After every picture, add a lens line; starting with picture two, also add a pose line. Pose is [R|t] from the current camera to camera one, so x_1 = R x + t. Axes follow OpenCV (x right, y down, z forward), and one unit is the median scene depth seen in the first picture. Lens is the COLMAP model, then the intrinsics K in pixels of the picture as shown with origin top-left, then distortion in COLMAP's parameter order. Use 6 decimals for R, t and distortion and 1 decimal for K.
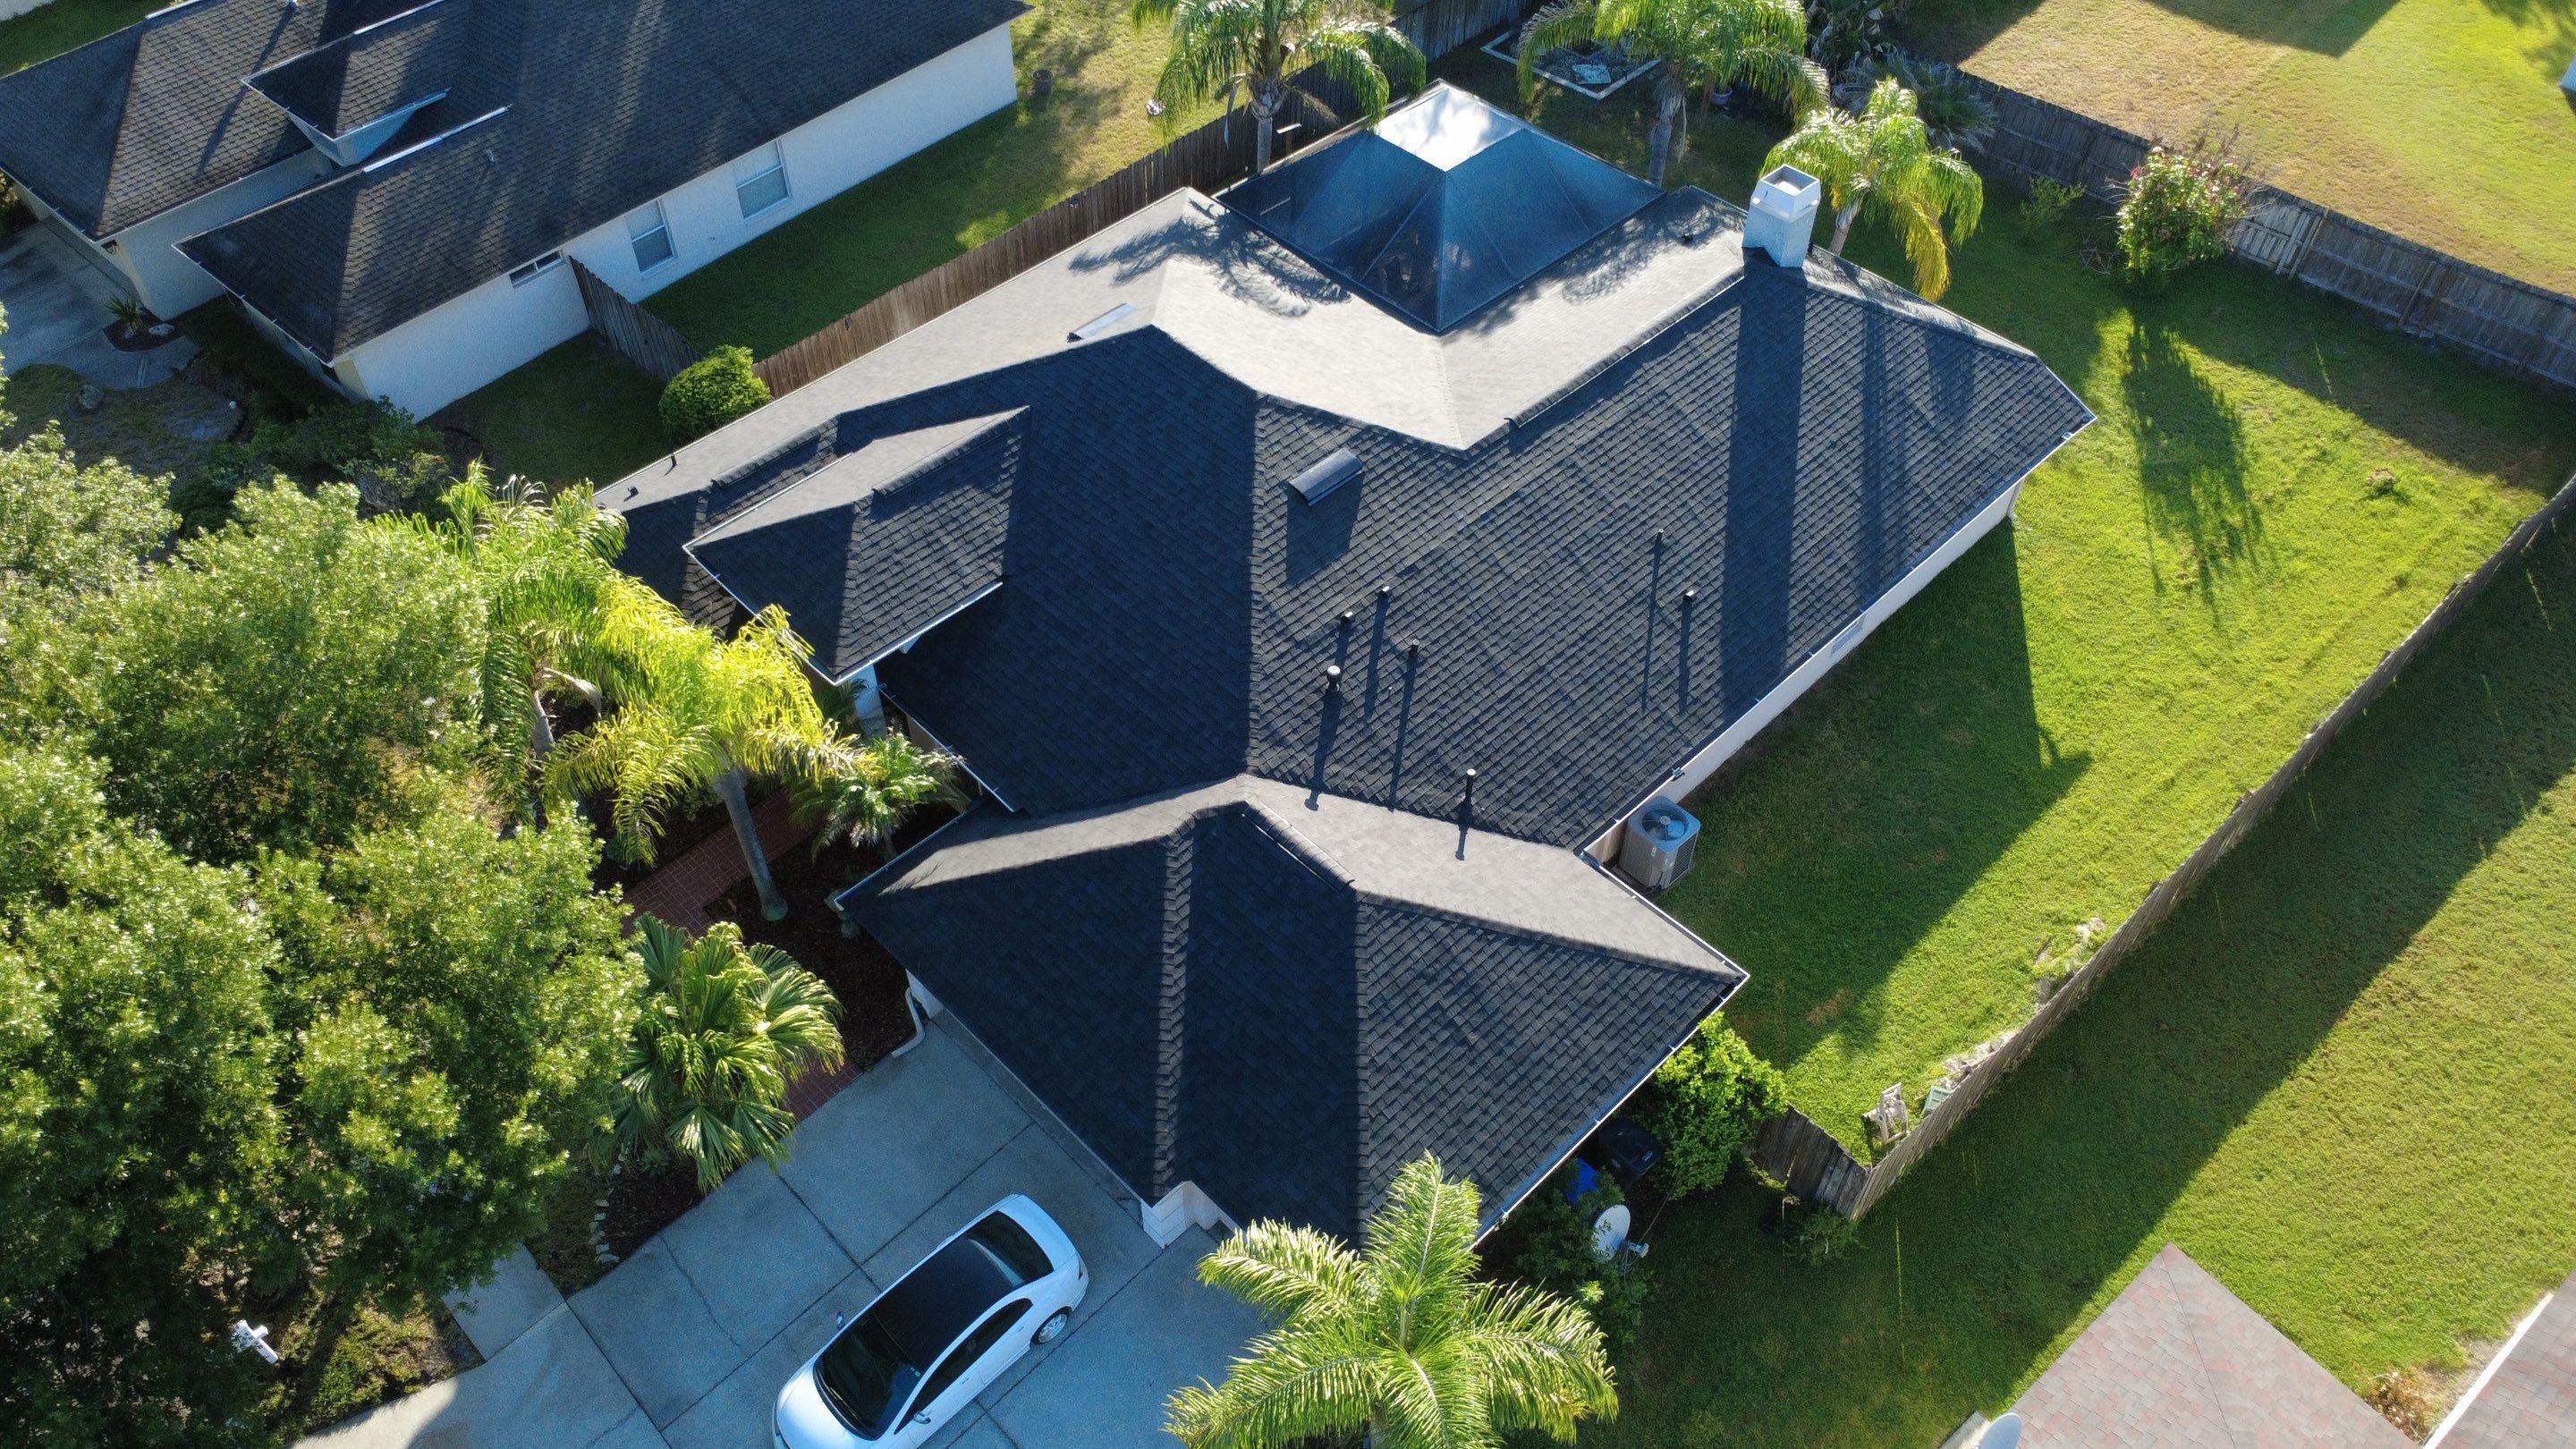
lens RADIAL K [[1876.1, 0, 1283.2], [0, 1876.1, 719.1], [0, 0, 1]] dist [-0.002687, 0.003296]
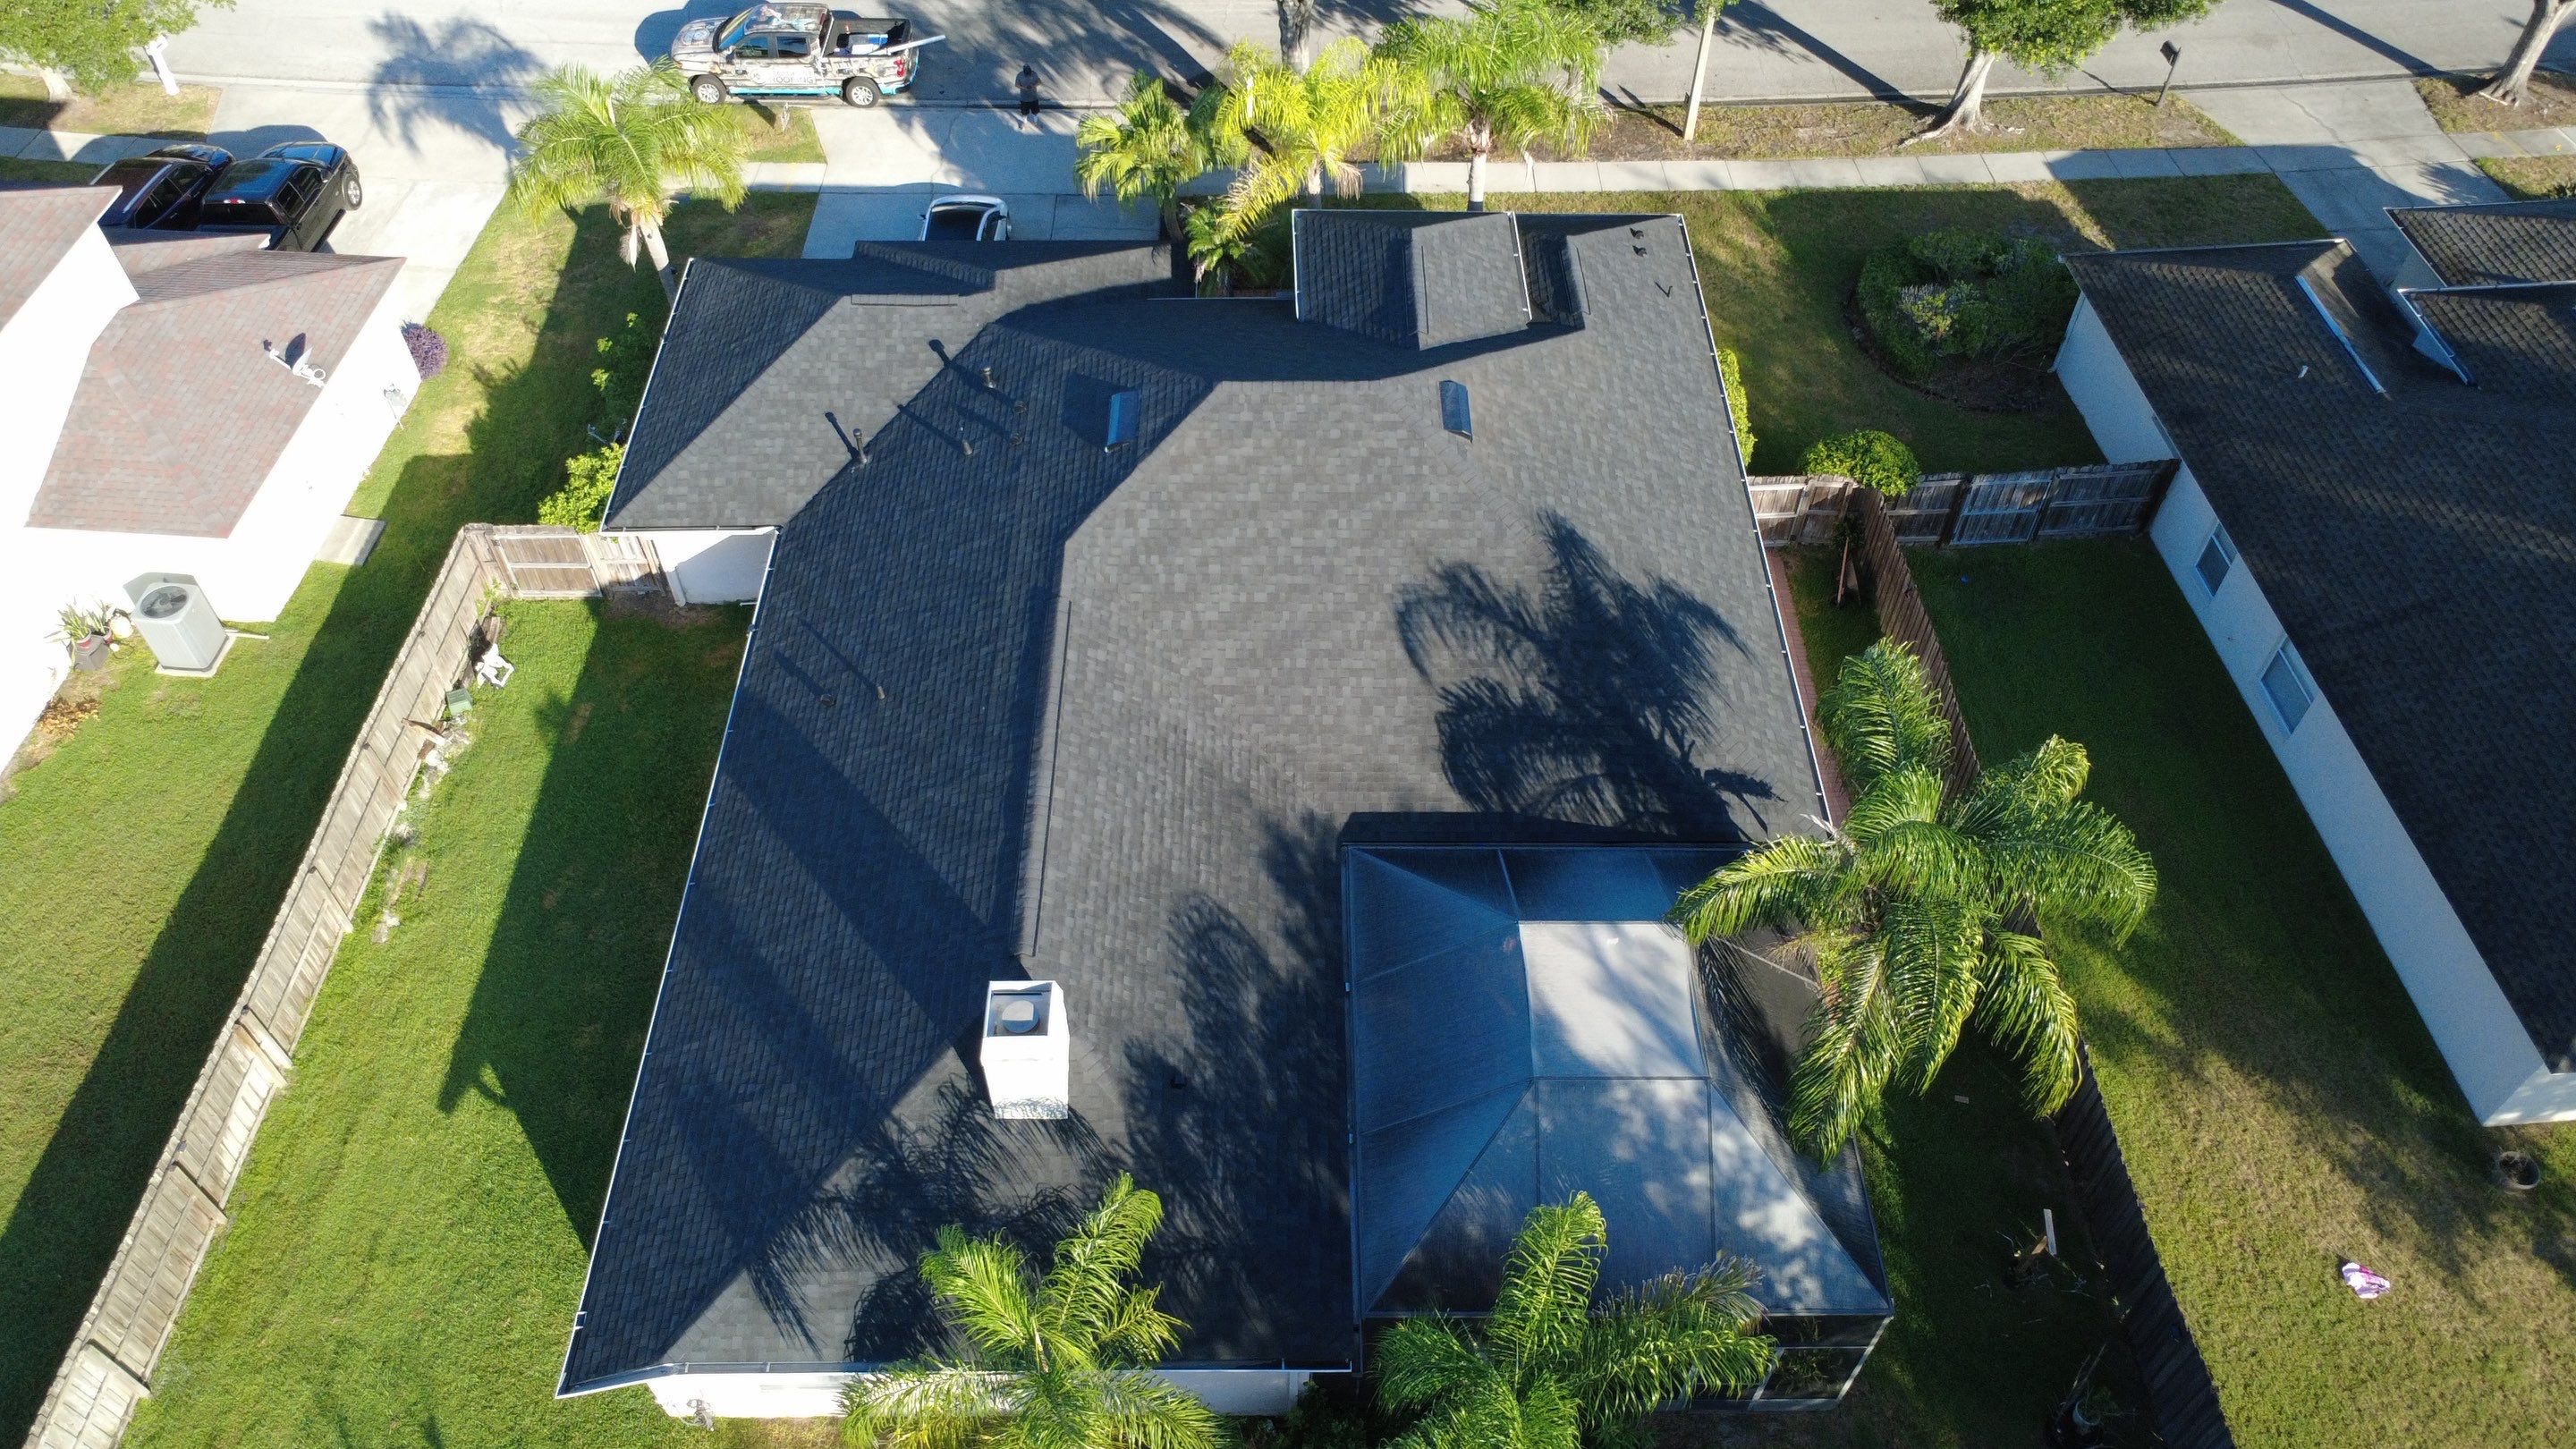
lens RADIAL K [[1879.9, 0, 1285.7], [0, 1879.9, 720.2], [0, 0, 1]] dist [0.001297, -0.000955]
pose [[-0.696395, 0.538977, -0.473854, 0.491254], [-0.534067, 0.051841, 0.843851, -0.949193], [0.479381, 0.840724, 0.251748, 0.851898]]
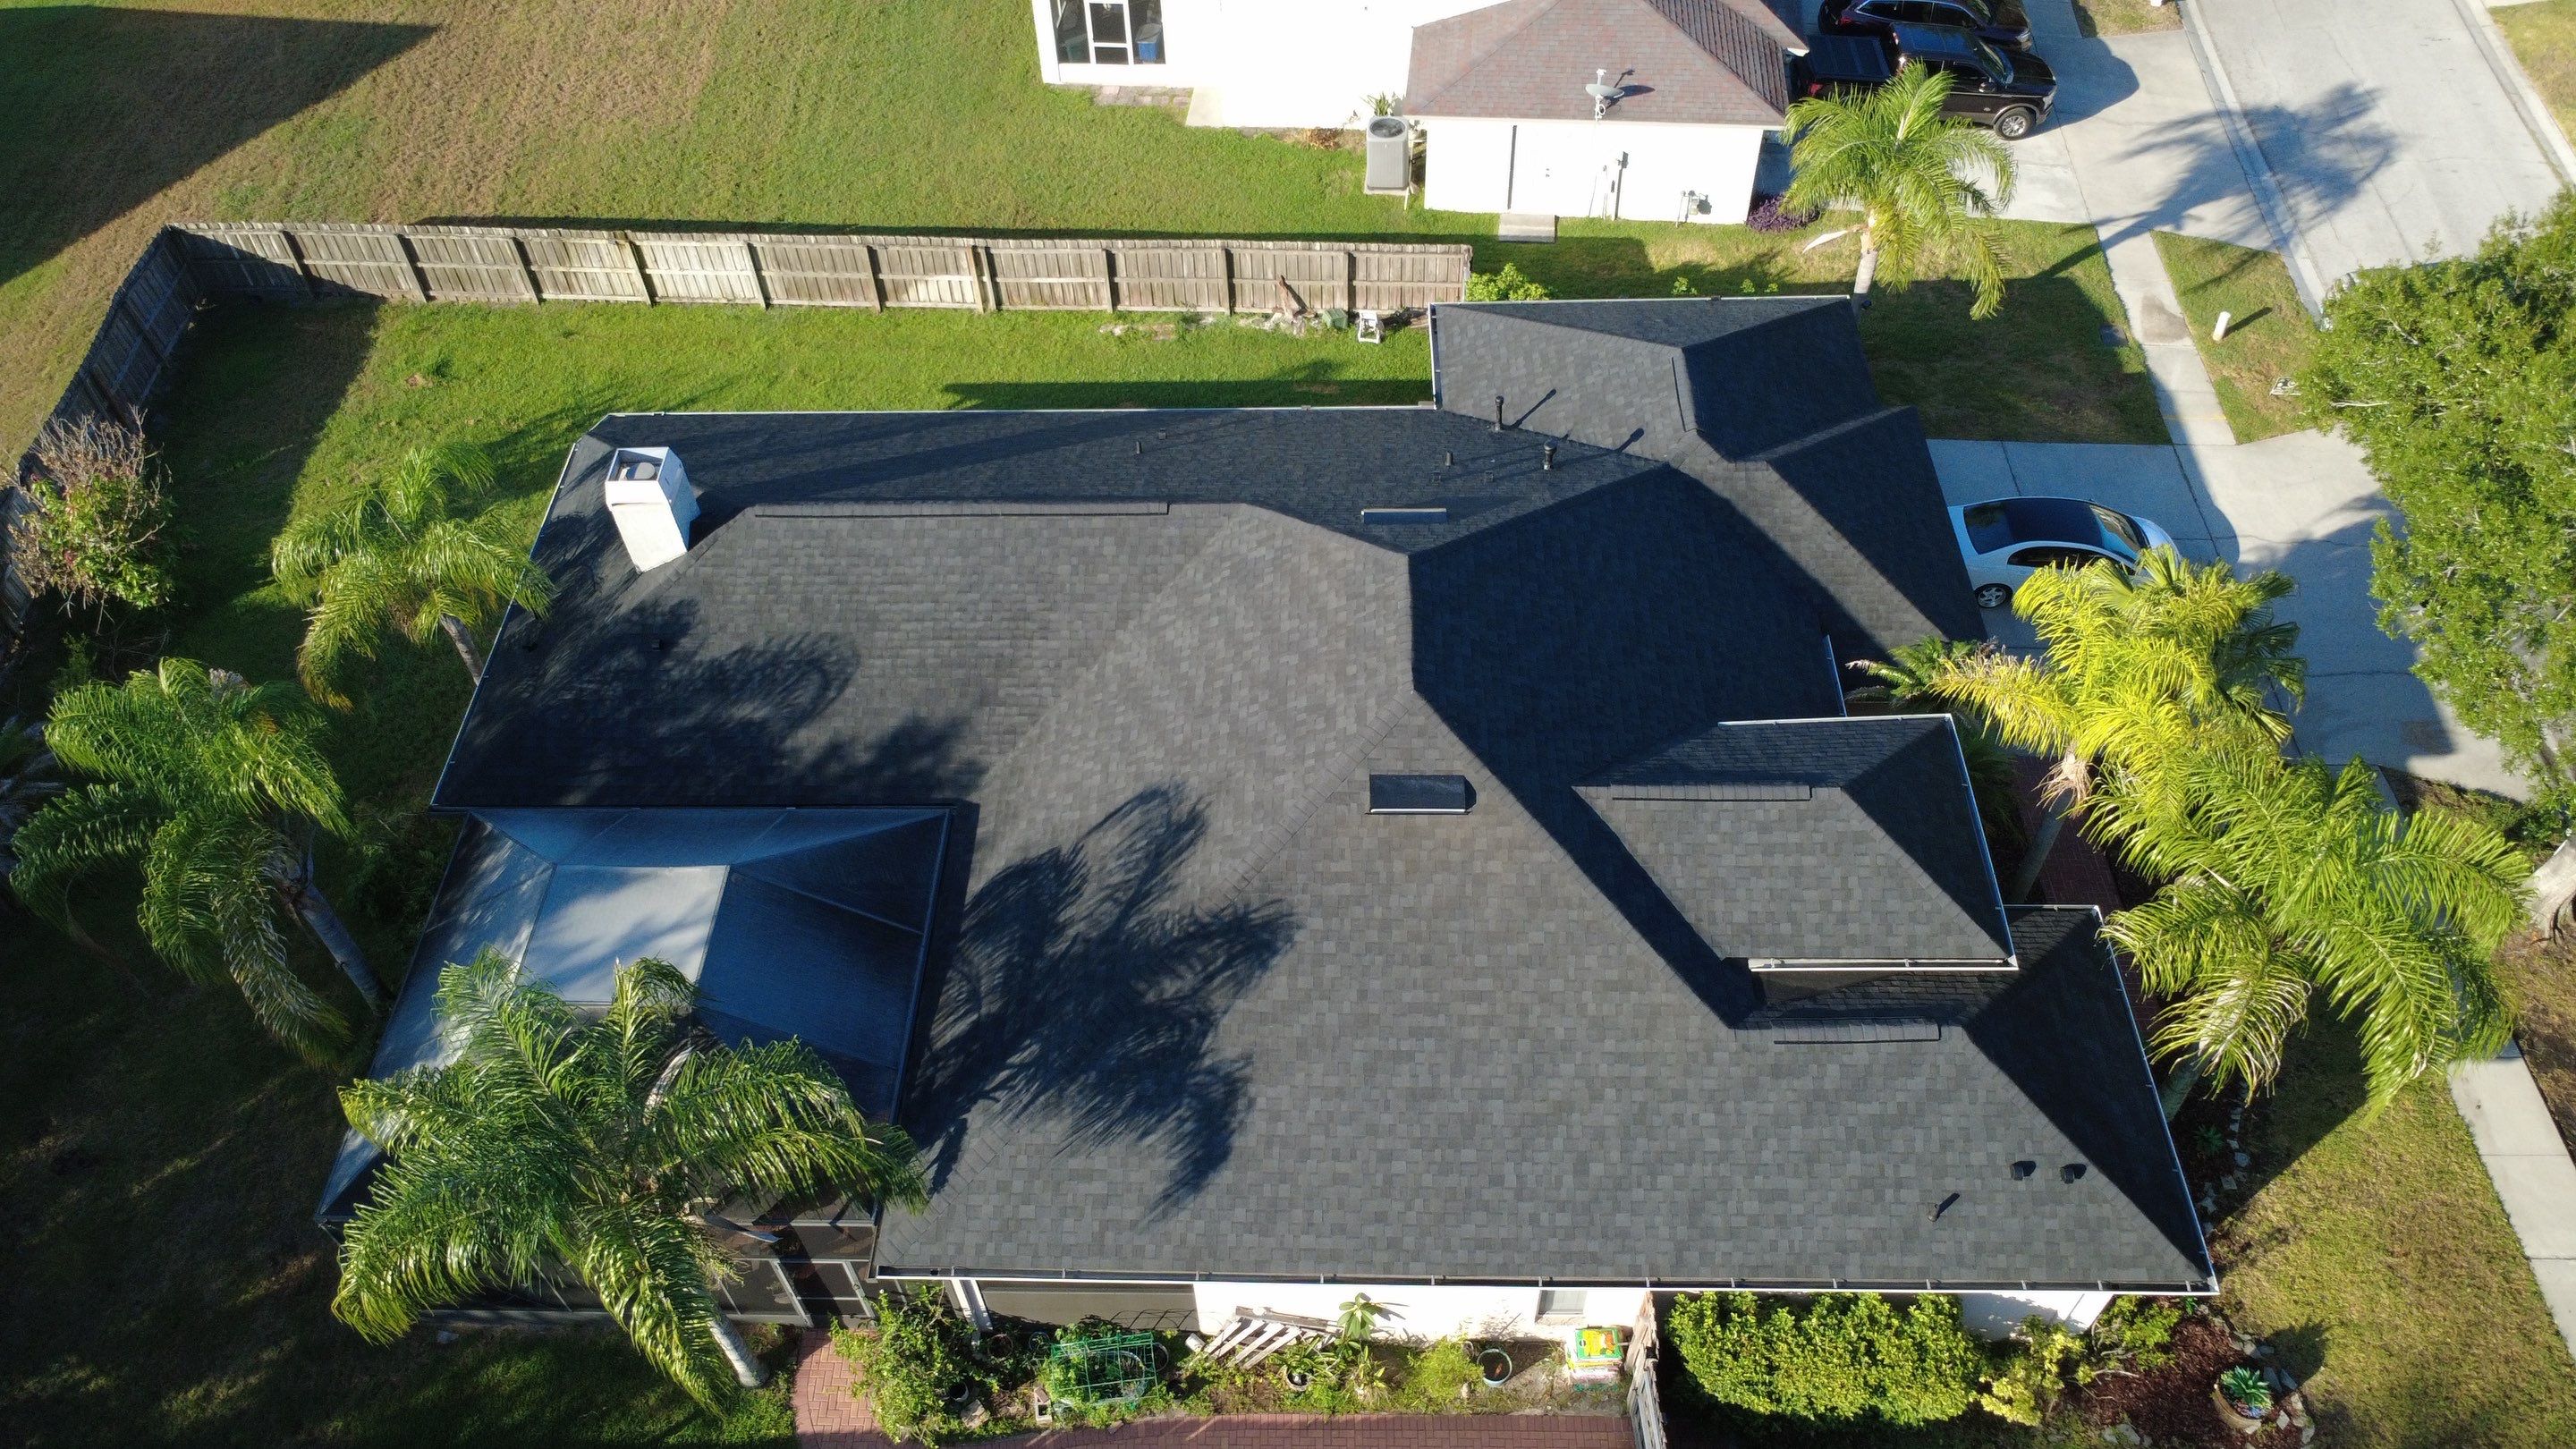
lens RADIAL K [[1872.1, 0, 1284.8], [0, 1872.1, 720.0], [0, 0, 1]] dist [-0.001077, 0.002391]
pose [[-0.701495, -0.530654, 0.475722, -0.399362], [0.542637, 0.035026, 0.839237, -0.869788], [-0.462007, 0.846865, 0.263382, 0.800547]]
